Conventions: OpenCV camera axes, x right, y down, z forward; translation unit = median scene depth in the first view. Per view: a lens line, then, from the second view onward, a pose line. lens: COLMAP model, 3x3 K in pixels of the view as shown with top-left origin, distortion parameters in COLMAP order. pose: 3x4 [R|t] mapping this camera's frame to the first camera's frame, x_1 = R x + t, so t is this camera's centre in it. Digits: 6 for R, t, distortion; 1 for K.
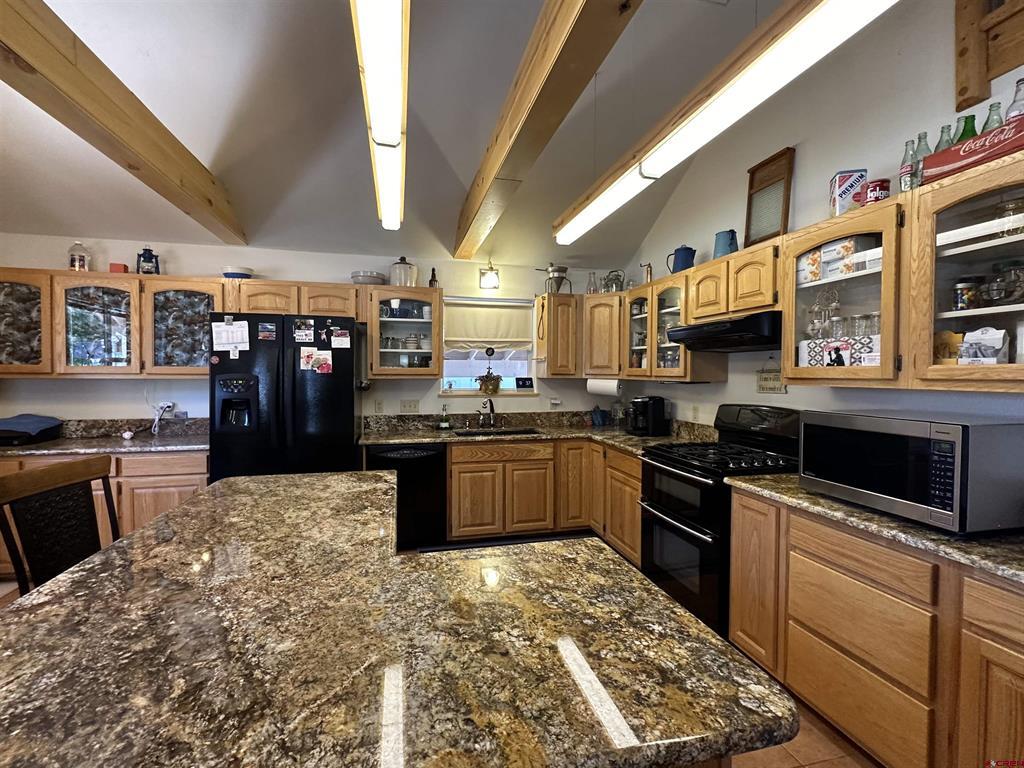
lens RADIAL K [[464.7, 0, 512.0], [0, 464.7, 384.0], [0, 0, 1]] dist [0.002287, -0.000259]
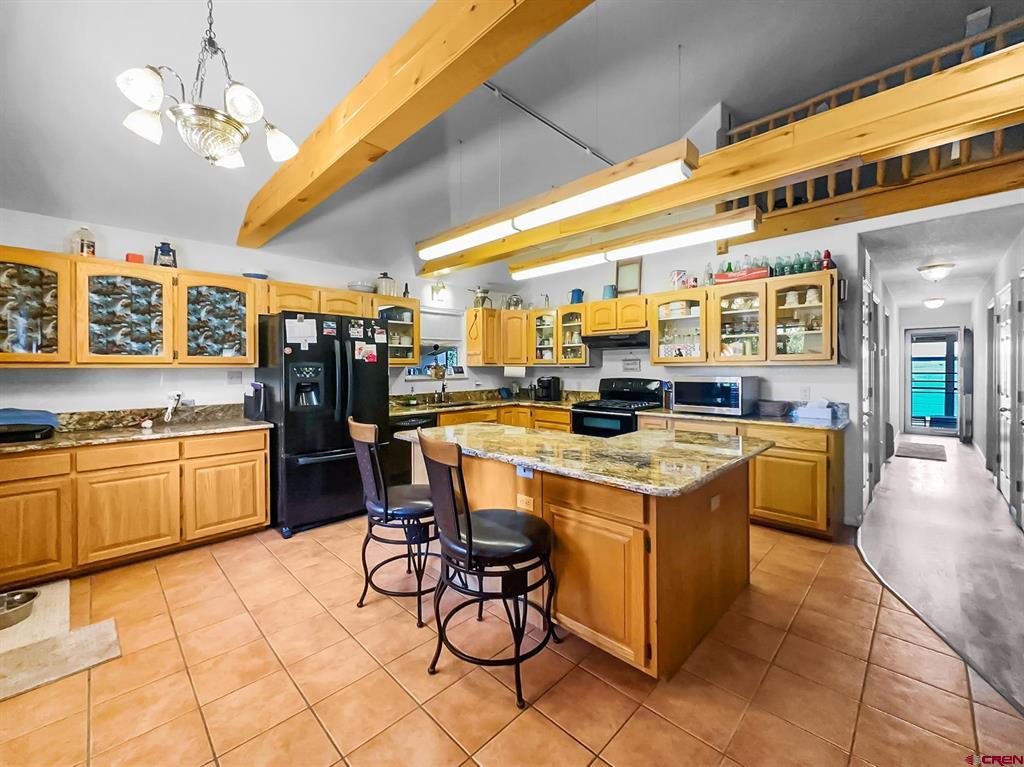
lens RADIAL K [[414.0, 0, 506.2], [0, 414.0, 372.9], [0, 0, 1]] dist [0.000071, 0.000186]
pose [[0.860173, -0.014899, 0.509785, -0.614163], [0.020432, 0.999777, -0.005256, 0.019573], [-0.509593, 0.014937, 0.860286, -0.174515]]
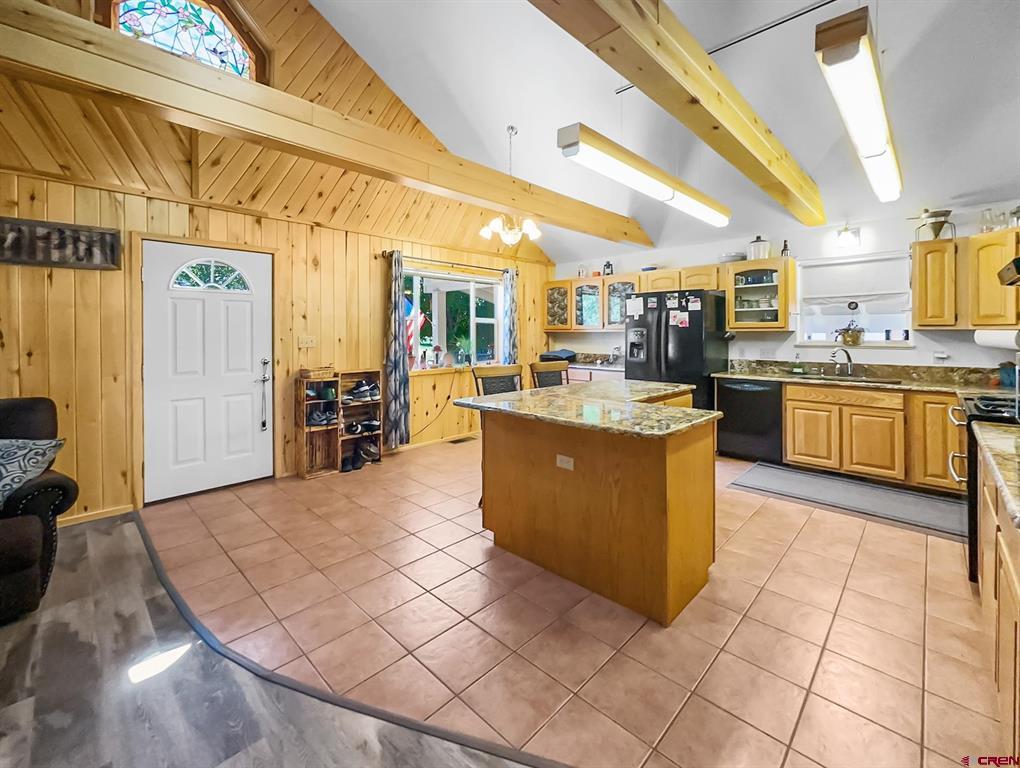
lens RADIAL K [[435.8, 0, 511.8], [0, 435.8, 332.2], [0, 0, 1]] dist [-0.001186, 0.000003]
pose [[0.533060, -0.006069, -0.846056, 0.476285], [-0.015179, 0.999745, -0.016735, 0.024847], [0.845942, 0.021763, 0.532831, -0.236796]]
